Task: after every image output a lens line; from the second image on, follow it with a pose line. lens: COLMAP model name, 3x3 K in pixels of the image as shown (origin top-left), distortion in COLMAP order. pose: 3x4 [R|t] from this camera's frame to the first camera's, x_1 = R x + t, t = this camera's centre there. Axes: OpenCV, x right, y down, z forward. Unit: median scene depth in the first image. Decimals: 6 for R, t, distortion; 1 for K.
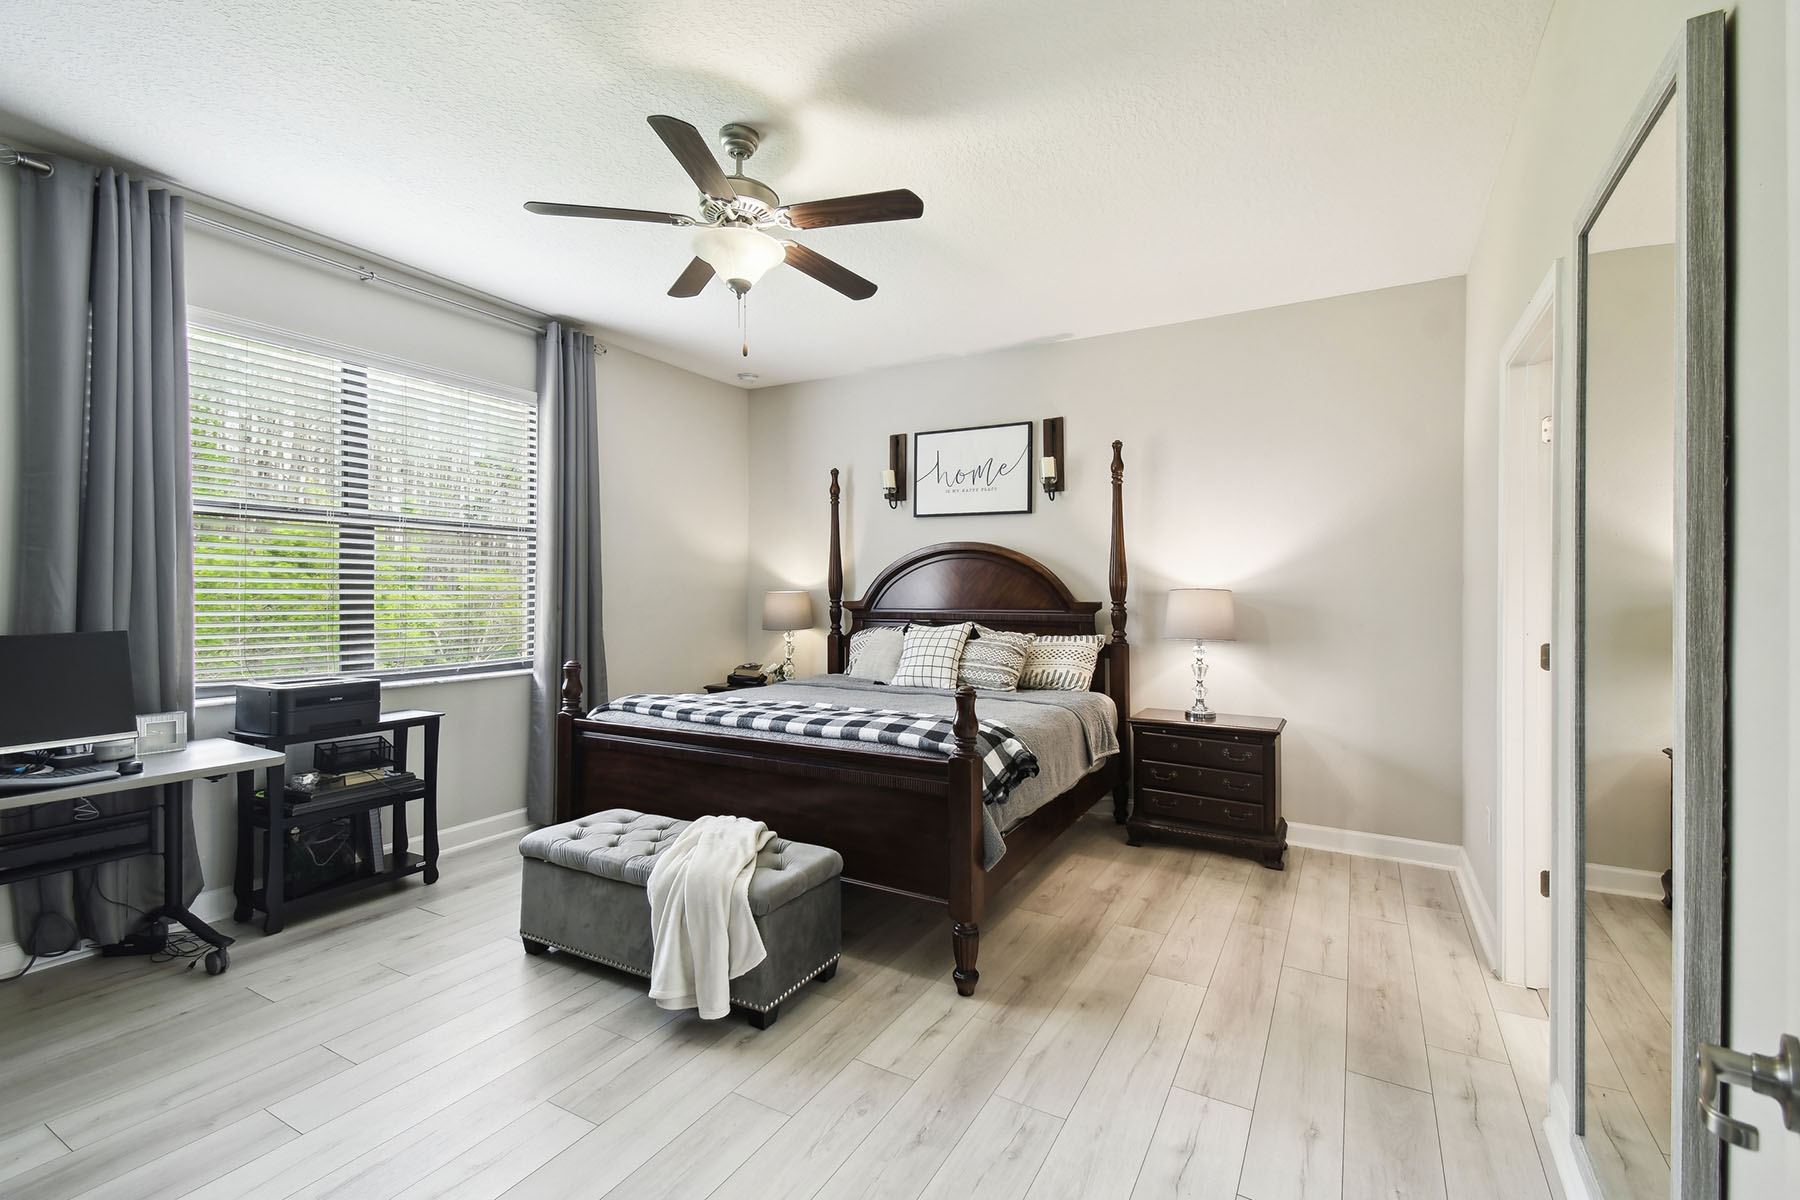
lens RADIAL K [[790.8, 0, 899.9], [0, 790.8, 589.1], [0, 0, 1]] dist [0.052881, -0.027368]
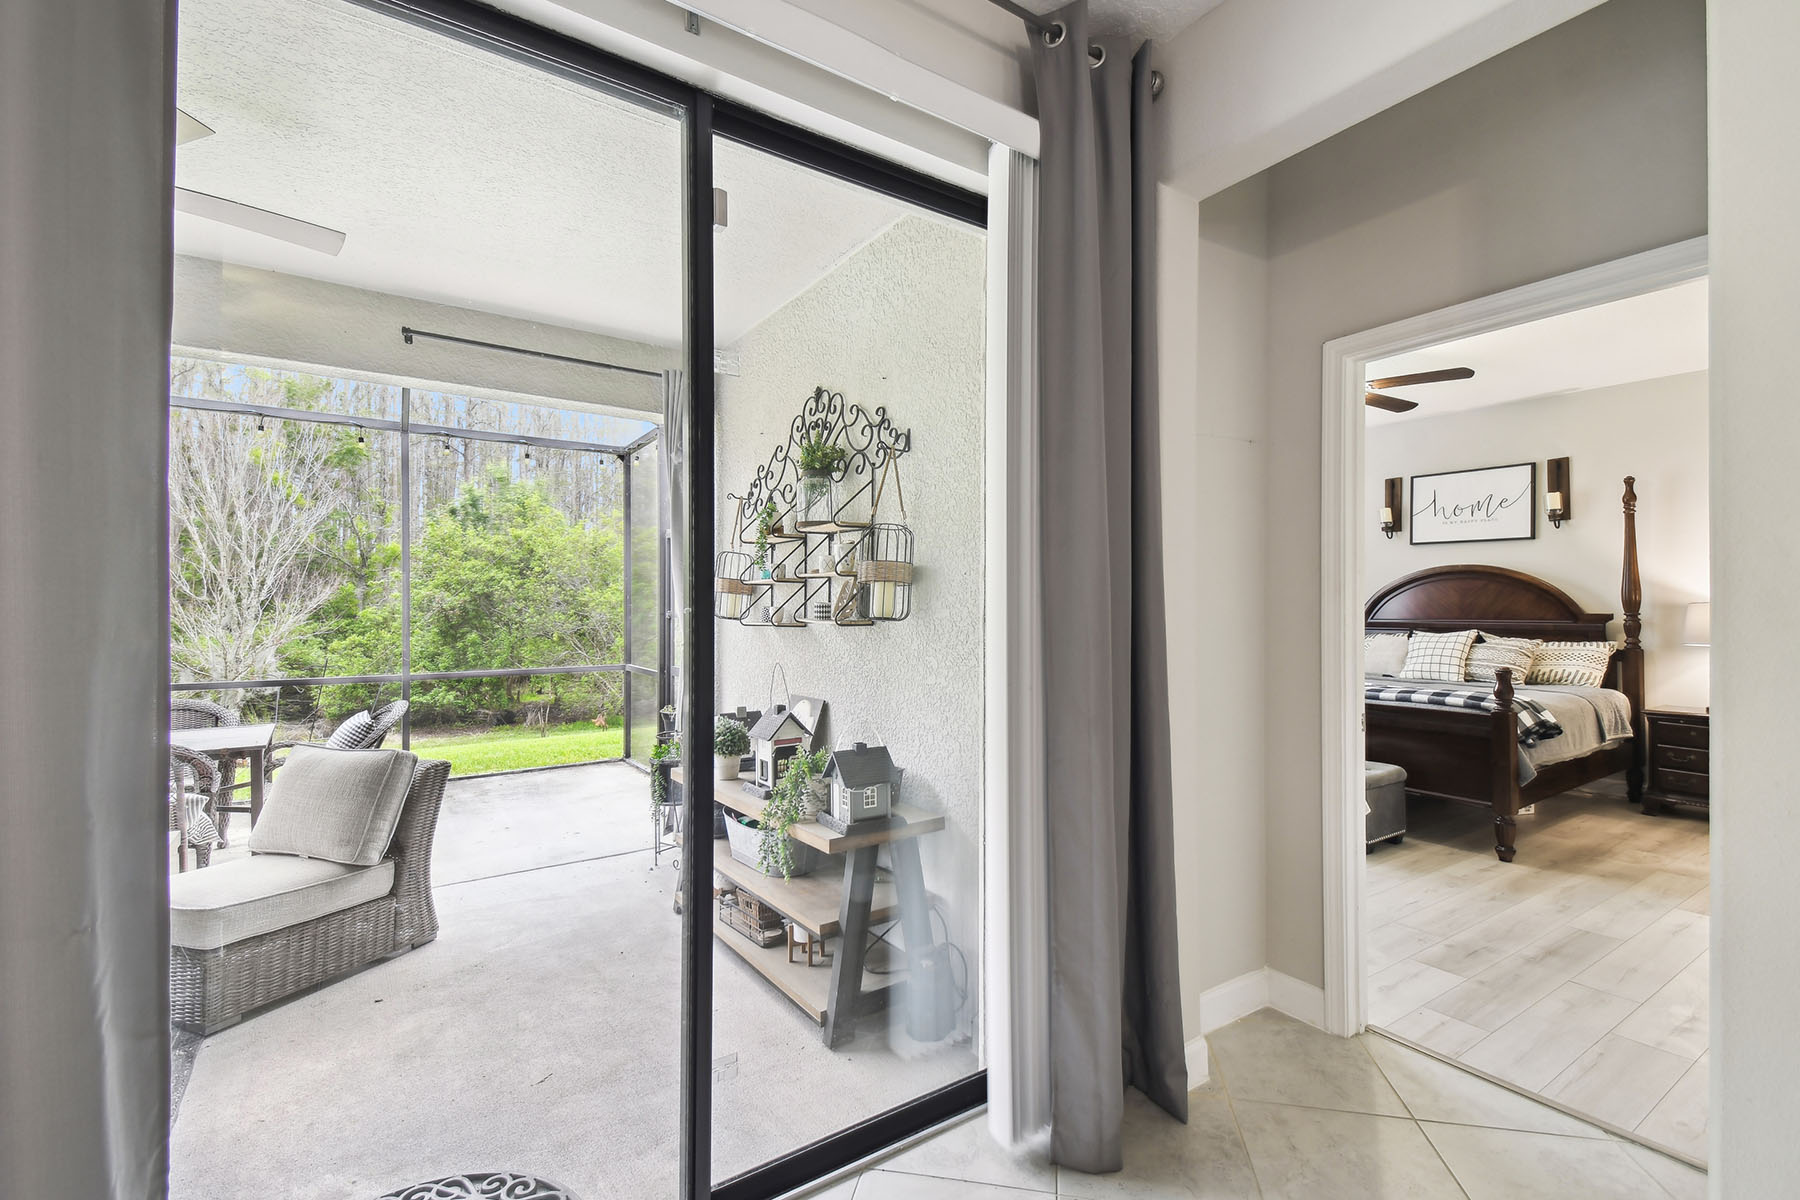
lens RADIAL K [[785.1, 0, 898.7], [0, 785.1, 601.3], [0, 0, 1]] dist [0.056207, -0.031022]
pose [[0.891903, -0.006213, -0.452184, -0.153453], [0.005784, 0.999981, -0.002331, -0.005605], [0.452189, -0.000536, 0.891922, -0.552038]]
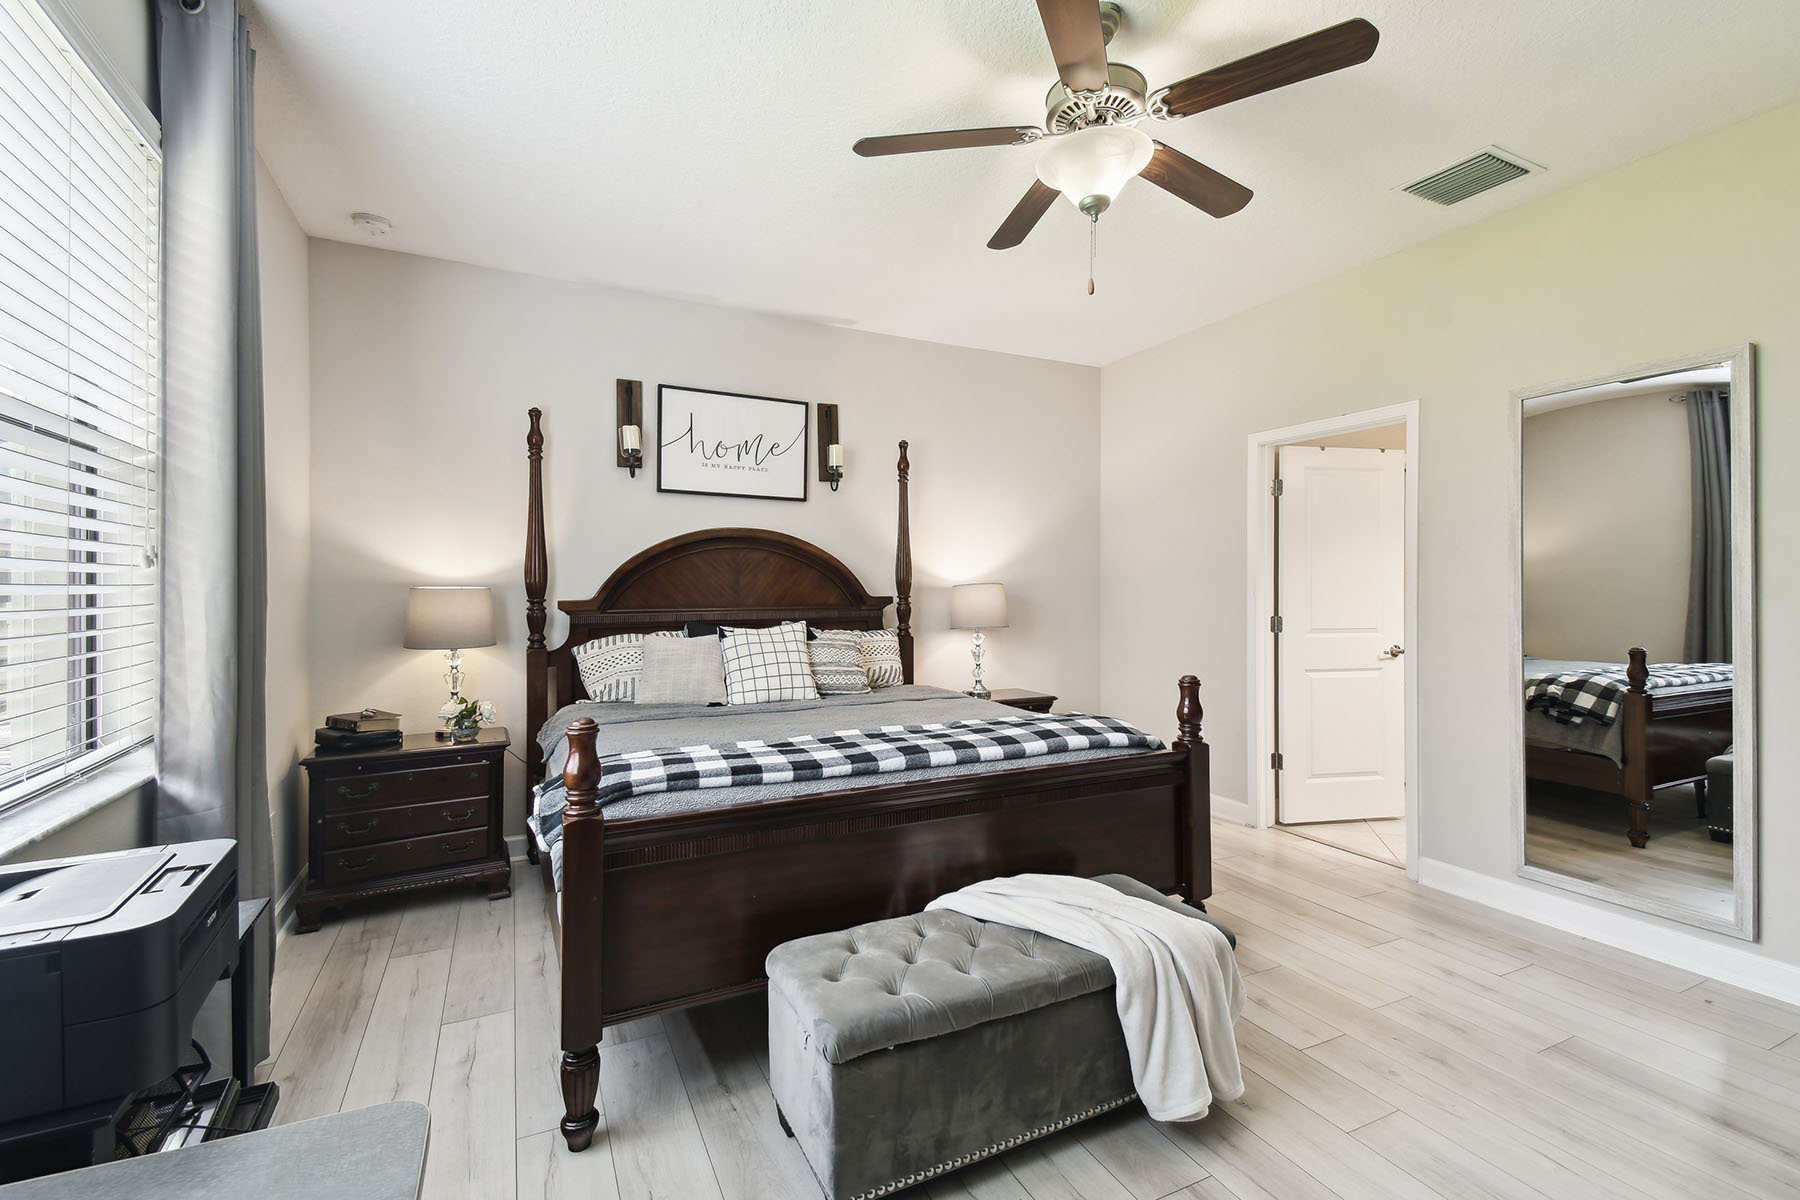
lens RADIAL K [[790.8, 0, 899.9], [0, 790.8, 589.1], [0, 0, 1]] dist [0.052881, -0.027368]
pose [[0.560764, -0.003916, 0.827966, -0.586647], [-0.000624, 0.999987, 0.005152, 0.001408], [-0.827975, -0.003405, 0.560754, 0.424698]]
